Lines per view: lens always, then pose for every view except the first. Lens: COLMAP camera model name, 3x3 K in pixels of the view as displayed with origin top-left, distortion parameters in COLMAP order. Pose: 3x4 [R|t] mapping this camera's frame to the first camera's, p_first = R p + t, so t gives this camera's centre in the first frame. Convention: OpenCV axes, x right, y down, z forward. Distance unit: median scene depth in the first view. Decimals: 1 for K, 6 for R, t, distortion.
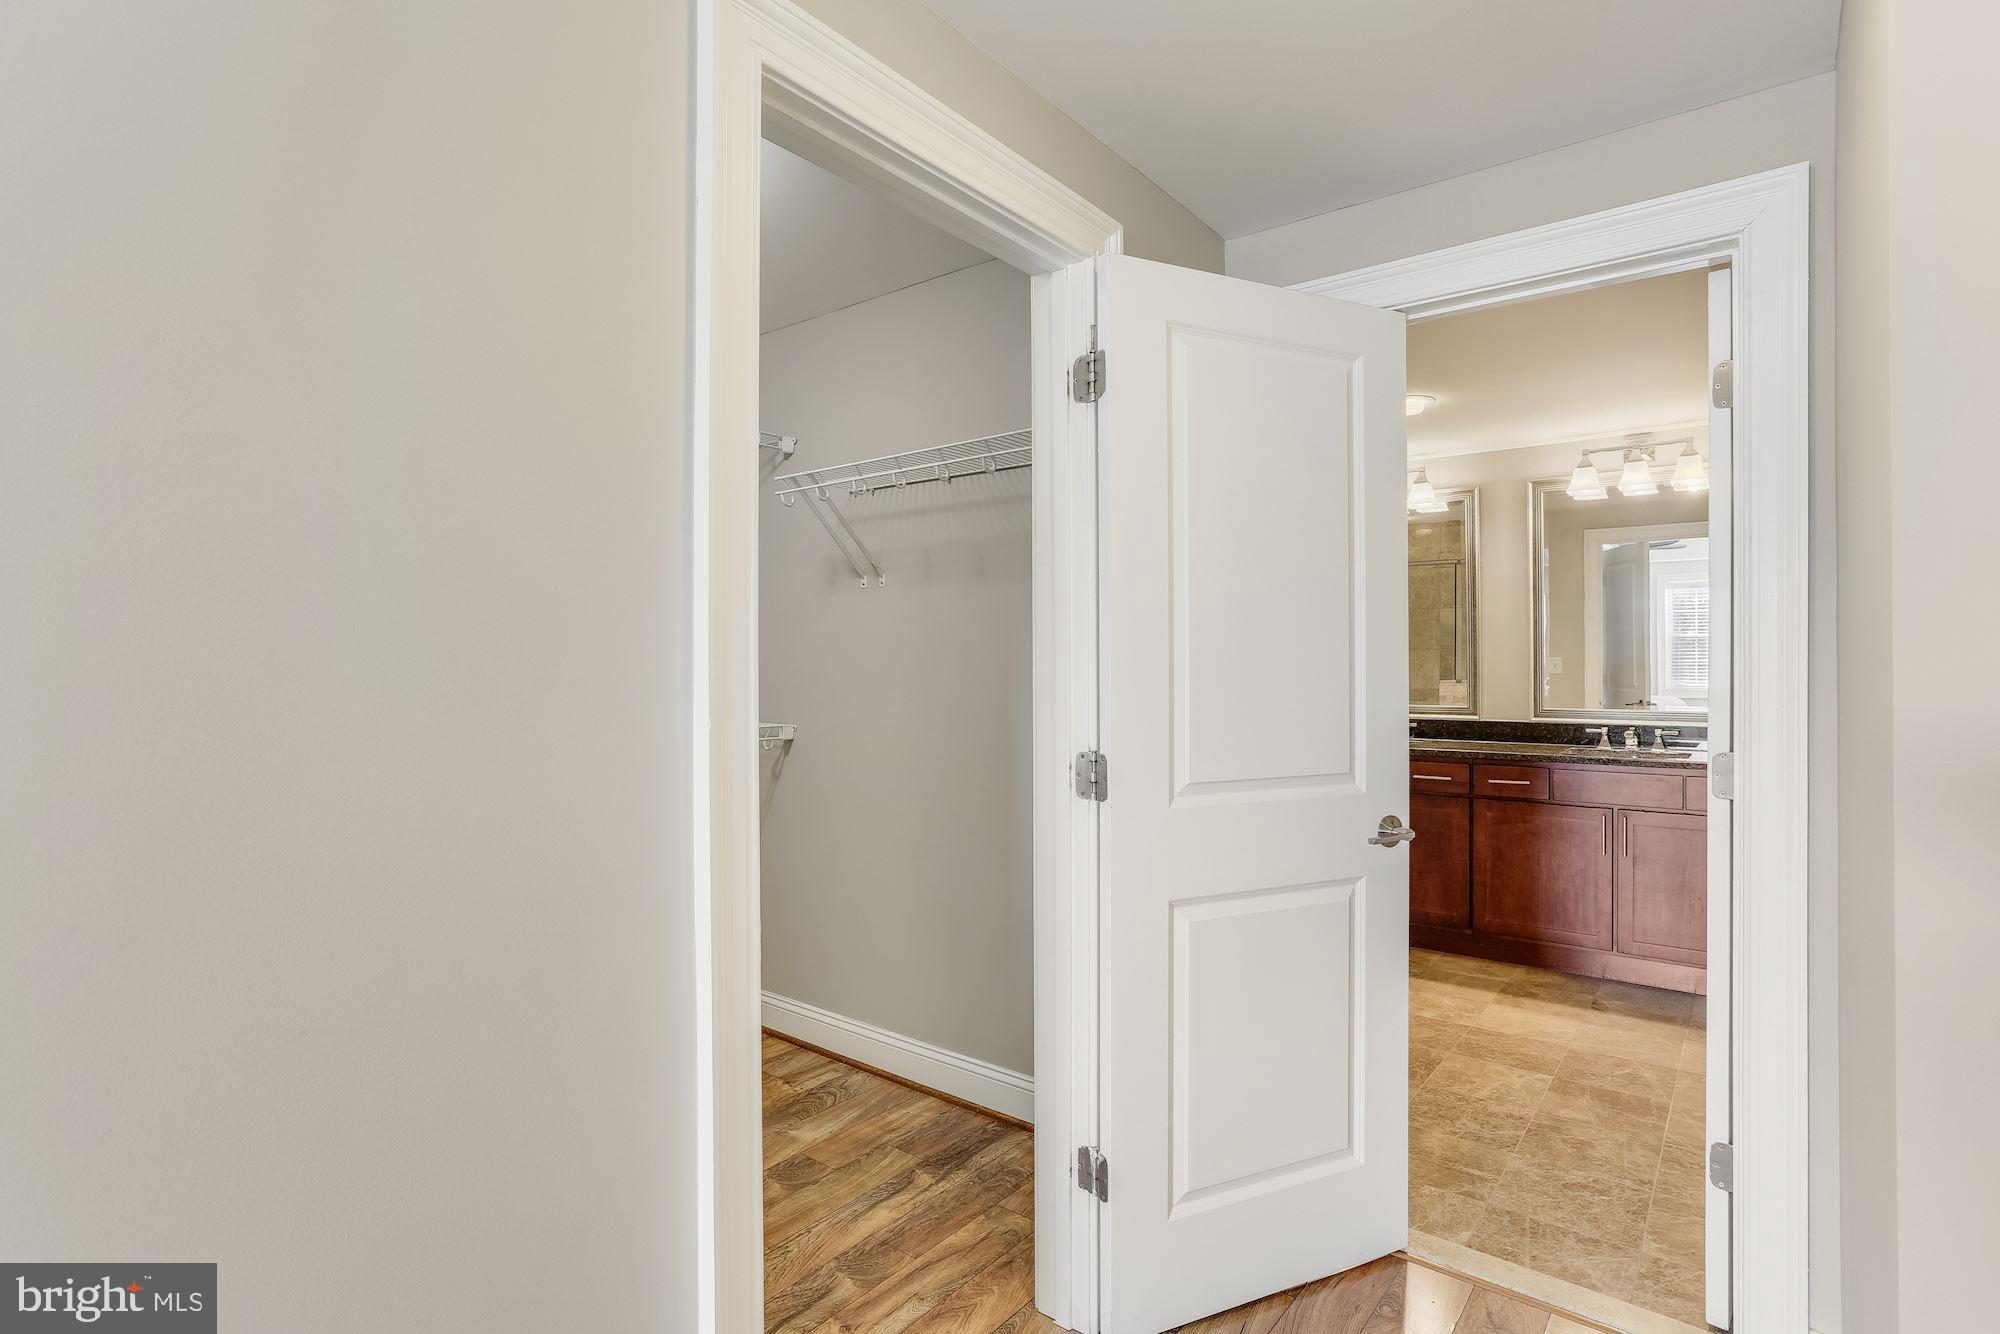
lens RADIAL K [[987.0, 0, 997.7], [0, 987.0, 672.2], [0, 0, 1]] dist [-0.038144, 0.017837]
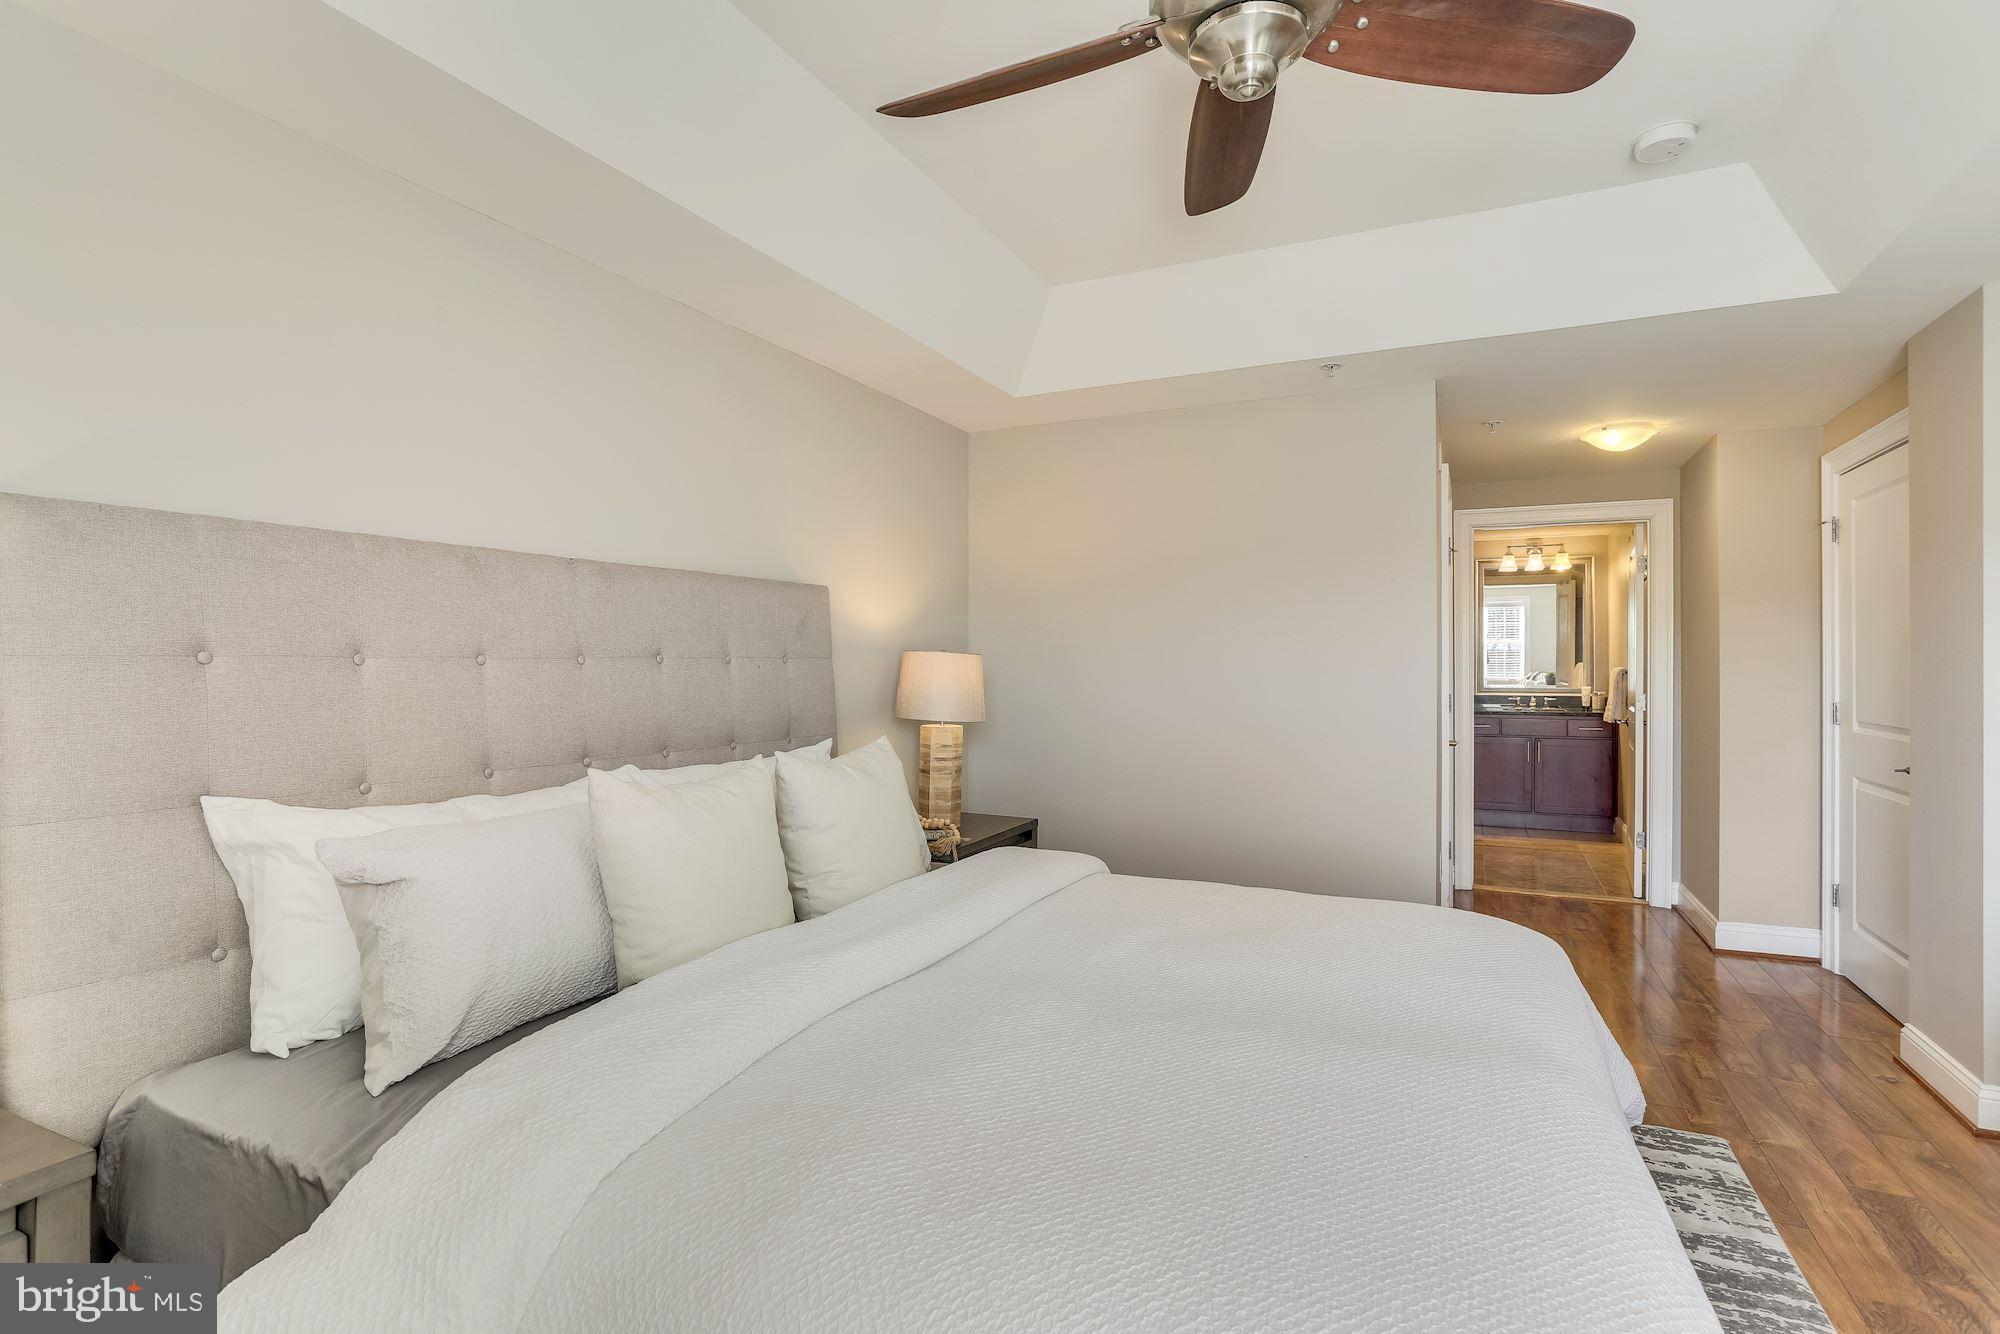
lens RADIAL K [[987.0, 0, 1000.3], [0, 987.0, 663.7], [0, 0, 1]] dist [-0.038144, 0.017837]
pose [[0.976193, -0.000952, 0.216902, -0.439228], [0.001462, 0.999997, -0.002189, -0.001718], [-0.216899, 0.002453, 0.976191, -0.354933]]
